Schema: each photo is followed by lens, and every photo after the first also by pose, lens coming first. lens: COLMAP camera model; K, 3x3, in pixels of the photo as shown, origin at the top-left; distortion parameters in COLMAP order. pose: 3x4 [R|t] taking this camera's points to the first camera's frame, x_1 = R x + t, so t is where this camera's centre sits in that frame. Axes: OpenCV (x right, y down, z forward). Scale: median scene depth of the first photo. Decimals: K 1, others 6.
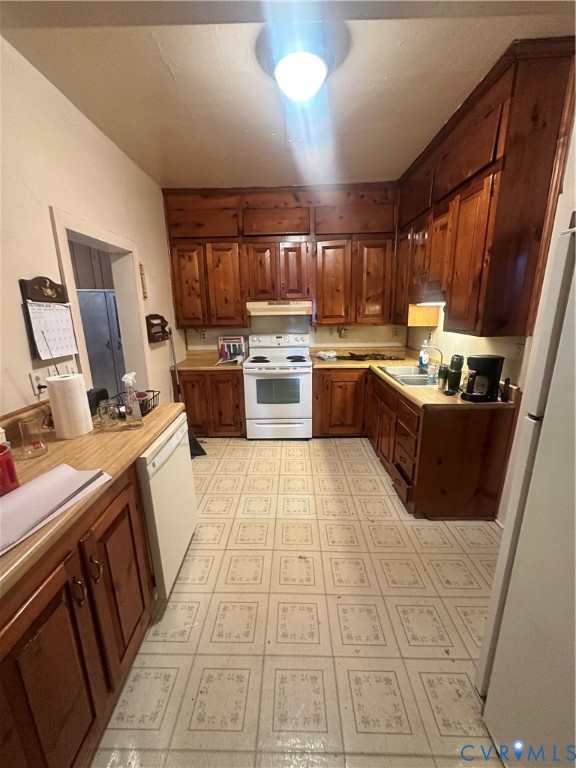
lens RADIAL K [[307.5, 0, 288.2], [0, 307.5, 384.0], [0, 0, 1]] dist [-0.003787, -0.000172]
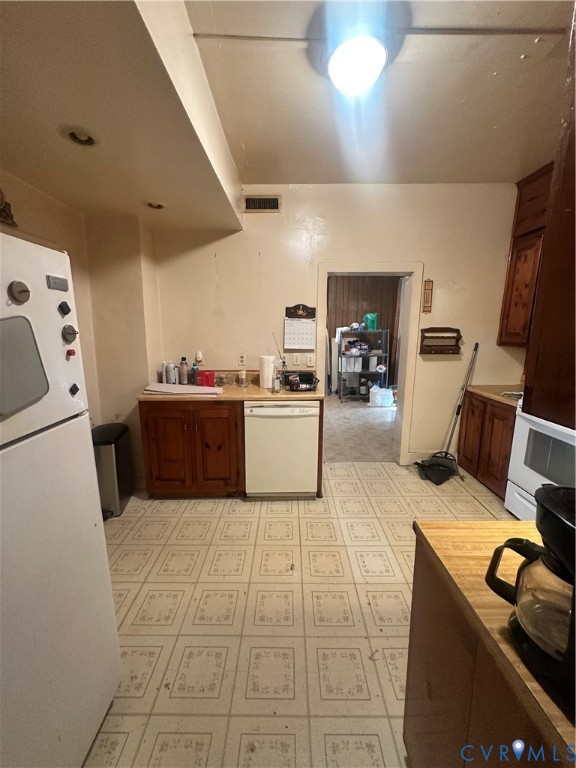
lens RADIAL K [[307.5, 0, 289.7], [0, 307.5, 384.8], [0, 0, 1]] dist [-0.003787, -0.000172]
pose [[0.014065, 0.195156, -0.980671, 0.598428], [-0.237623, 0.953323, 0.186306, -0.121700], [0.971256, 0.230410, 0.059782, 0.521599]]
